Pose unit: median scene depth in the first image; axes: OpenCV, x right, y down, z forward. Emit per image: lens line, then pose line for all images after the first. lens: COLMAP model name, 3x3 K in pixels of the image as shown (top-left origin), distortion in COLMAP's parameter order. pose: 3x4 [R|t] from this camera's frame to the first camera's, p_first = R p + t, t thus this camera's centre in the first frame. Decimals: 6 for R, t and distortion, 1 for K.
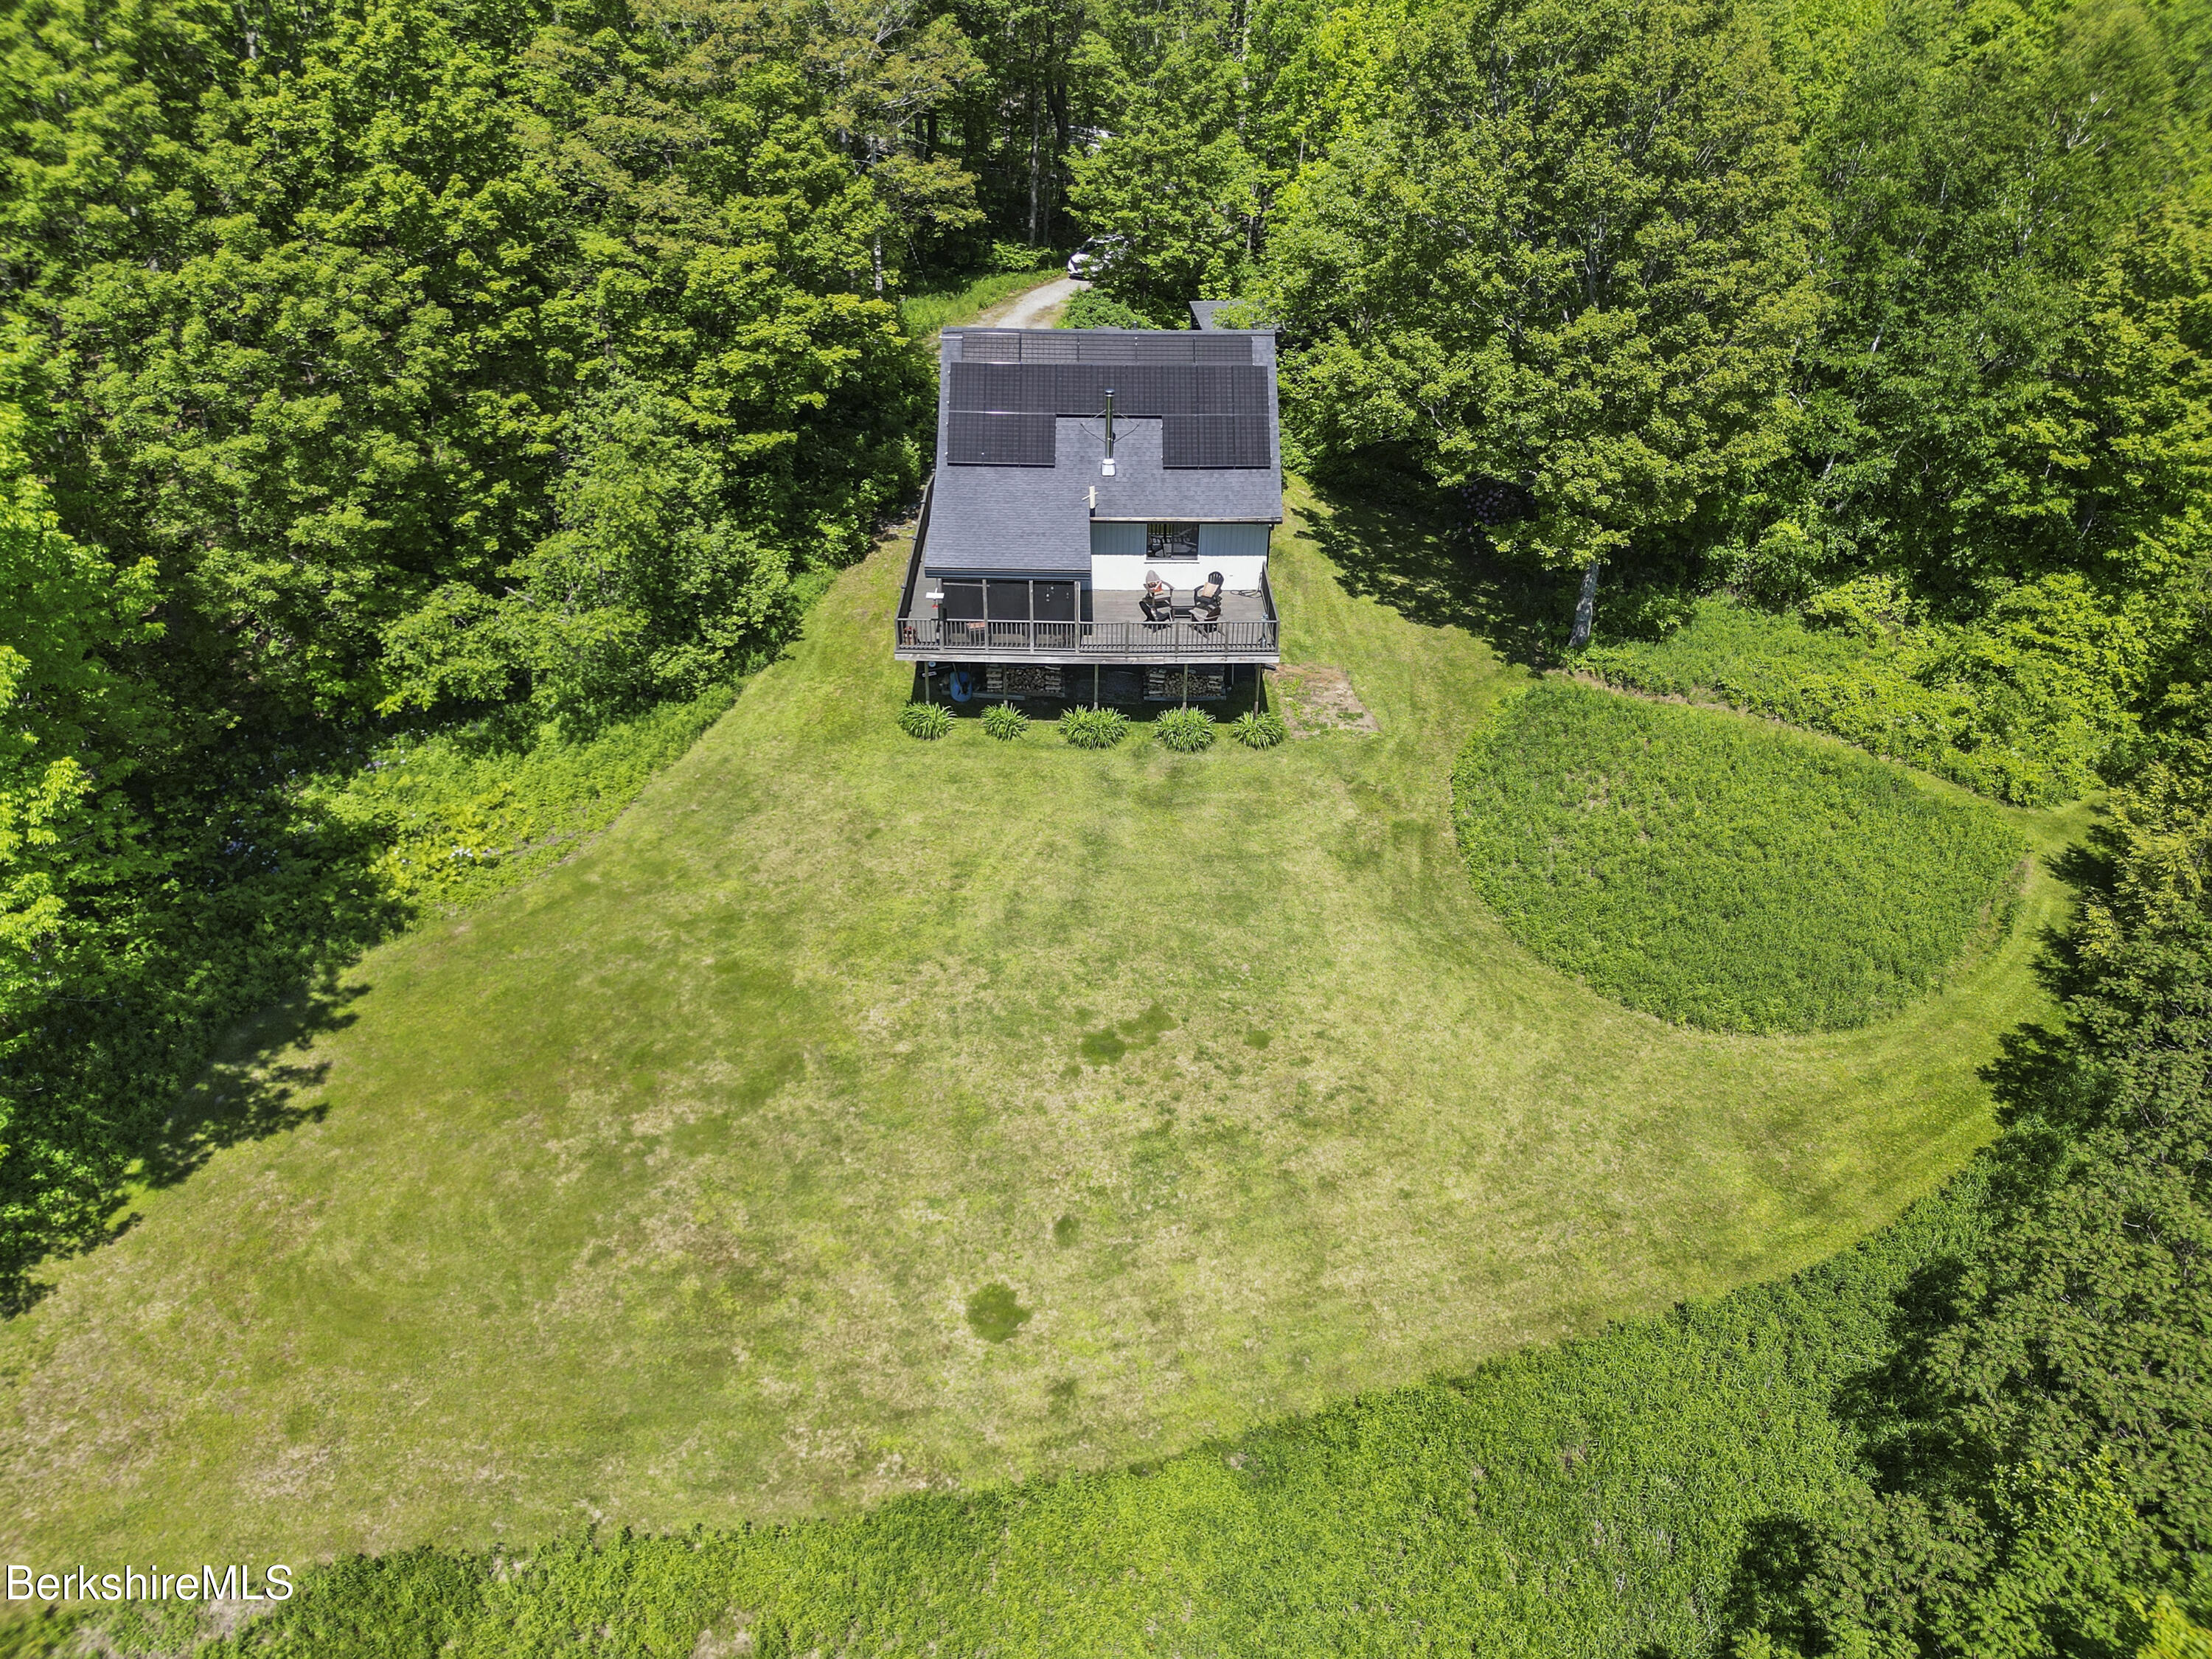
lens RADIAL K [[1611.8, 0, 1102.2], [0, 1611.8, 787.4], [0, 0, 1]] dist [0.147292, -0.235519]
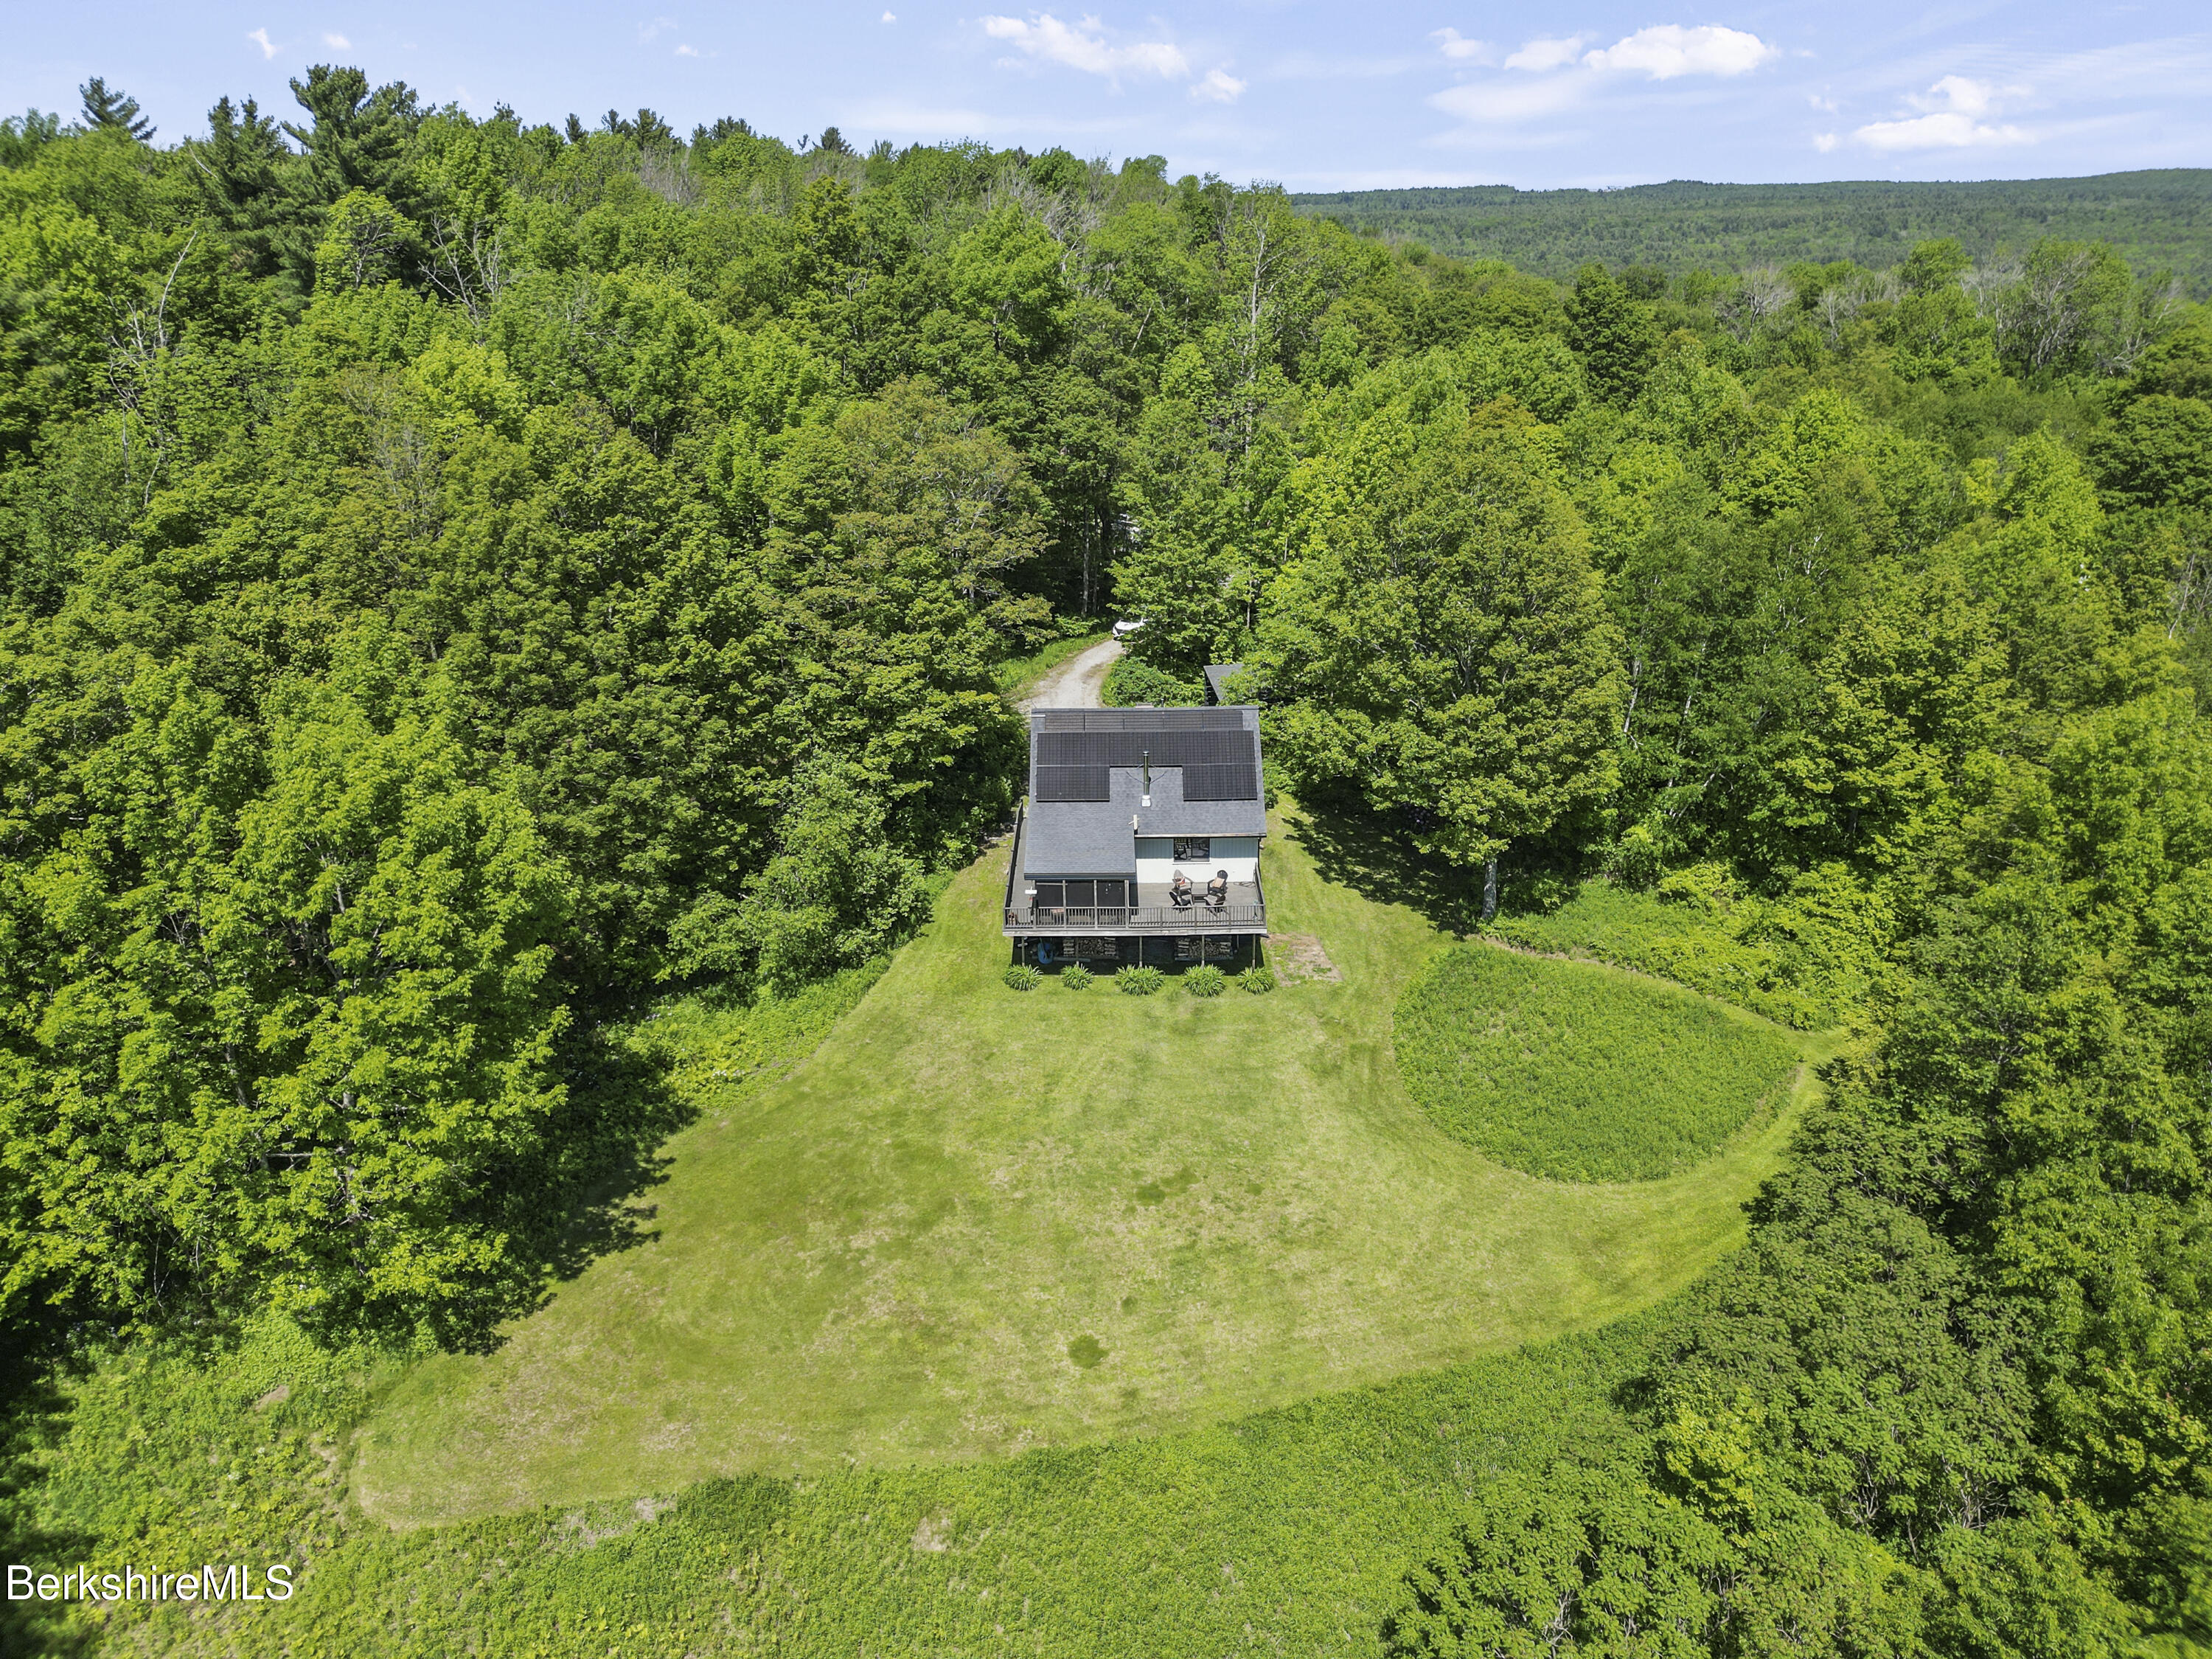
lens RADIAL K [[1611.8, 0, 1102.2], [0, 1611.8, 787.4], [0, 0, 1]] dist [0.147292, -0.235519]
pose [[0.999507, -0.019870, -0.024322, -0.000090], [0.015691, 0.986777, -0.161325, 0.026107], [0.027206, 0.160864, 0.986602, -0.470787]]
